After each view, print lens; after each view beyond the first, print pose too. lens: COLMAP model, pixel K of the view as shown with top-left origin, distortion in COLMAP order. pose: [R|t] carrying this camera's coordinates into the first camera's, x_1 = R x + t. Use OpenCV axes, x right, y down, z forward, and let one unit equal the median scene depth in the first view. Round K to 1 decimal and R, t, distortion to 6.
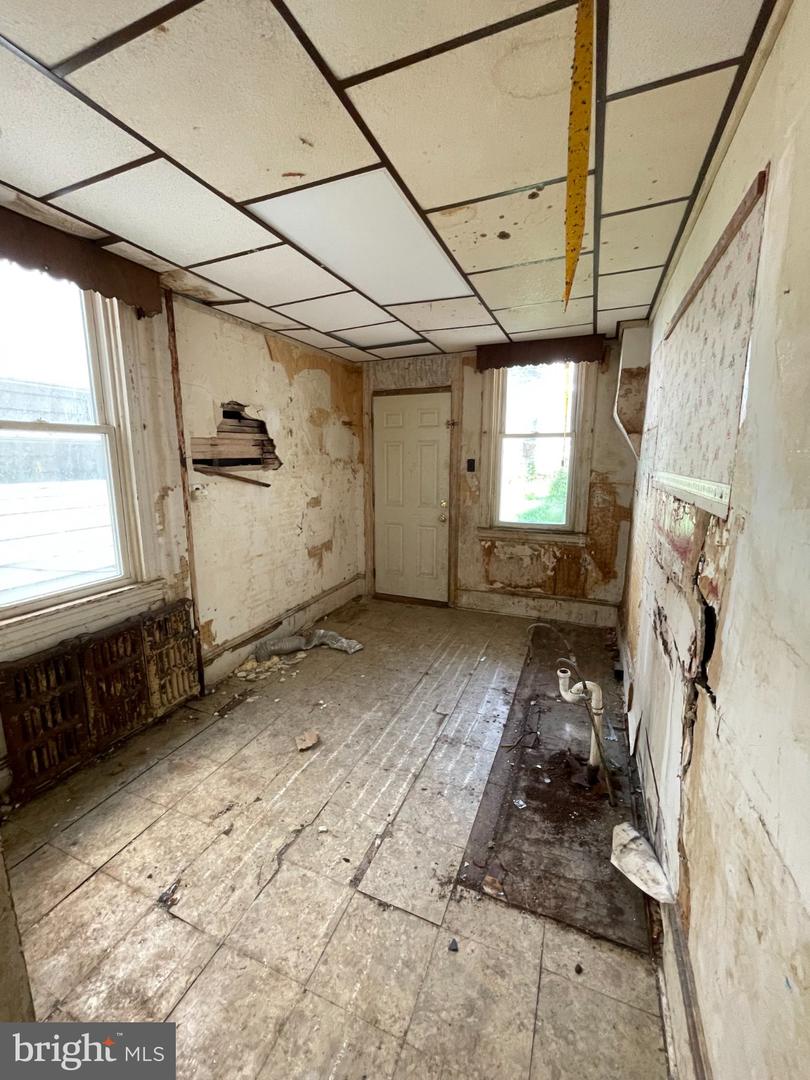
lens RADIAL K [[442.0, 0, 398.5], [0, 442.0, 536.7], [0, 0, 1]] dist [-0.003176, 0.000035]
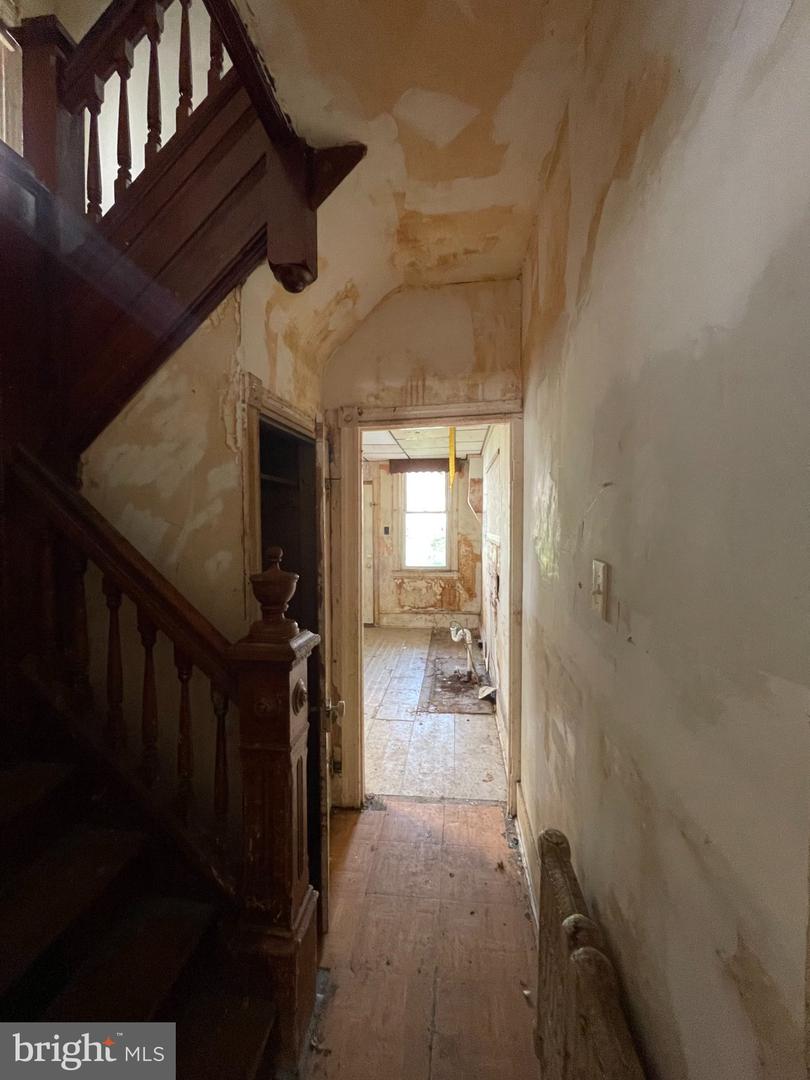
lens RADIAL K [[442.0, 0, 406.3], [0, 442.0, 535.7], [0, 0, 1]] dist [-0.003176, 0.000035]
pose [[0.956805, -0.007510, 0.290635, -0.241484], [0.050867, 0.988571, -0.141916, 0.087568], [-0.286247, 0.150569, 0.946251, -0.534563]]
